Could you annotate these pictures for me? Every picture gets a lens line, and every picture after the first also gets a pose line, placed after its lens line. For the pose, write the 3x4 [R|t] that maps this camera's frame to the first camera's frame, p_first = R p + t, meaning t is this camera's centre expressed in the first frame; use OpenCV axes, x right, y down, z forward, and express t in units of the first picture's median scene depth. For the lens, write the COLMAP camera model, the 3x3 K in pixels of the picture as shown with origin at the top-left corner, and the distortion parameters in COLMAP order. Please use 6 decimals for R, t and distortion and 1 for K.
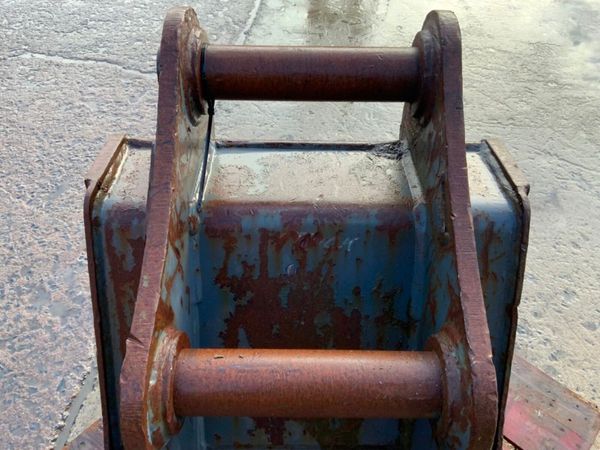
lens RADIAL K [[503.0, 0, 300.0], [0, 503.0, 225.0], [0, 0, 1]] dist [0.115063, -0.251009]
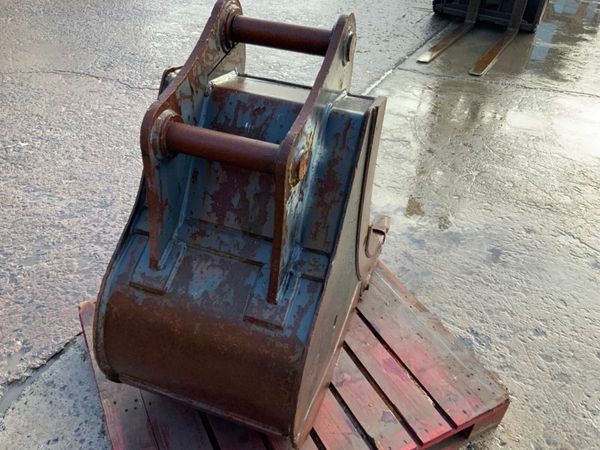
lens RADIAL K [[503.0, 0, 300.0], [0, 503.0, 225.0], [0, 0, 1]] dist [0.115063, -0.251009]
pose [[0.943114, 0.223488, -0.246150, 0.745557], [-0.269756, 0.947150, -0.173607, 0.744519], [0.194341, 0.230131, 0.953557, -0.738629]]
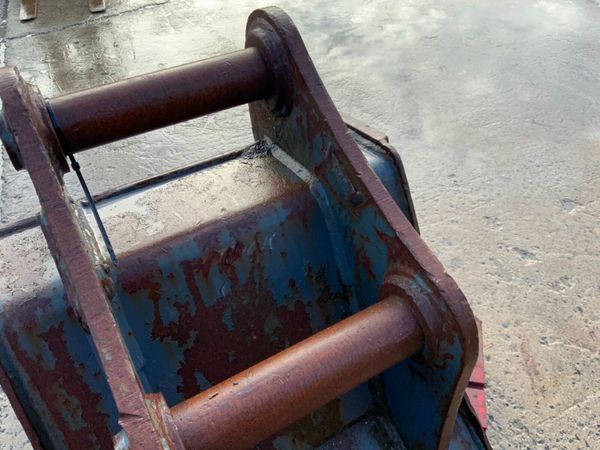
lens RADIAL K [[503.0, 0, 300.0], [0, 503.0, 225.0], [0, 0, 1]] dist [0.115063, -0.251009]
pose [[0.860483, -0.363911, 0.356563, -0.195860], [0.386809, 0.922128, 0.007657, 0.021295], [-0.331583, 0.131333, 0.934240, 0.029642]]
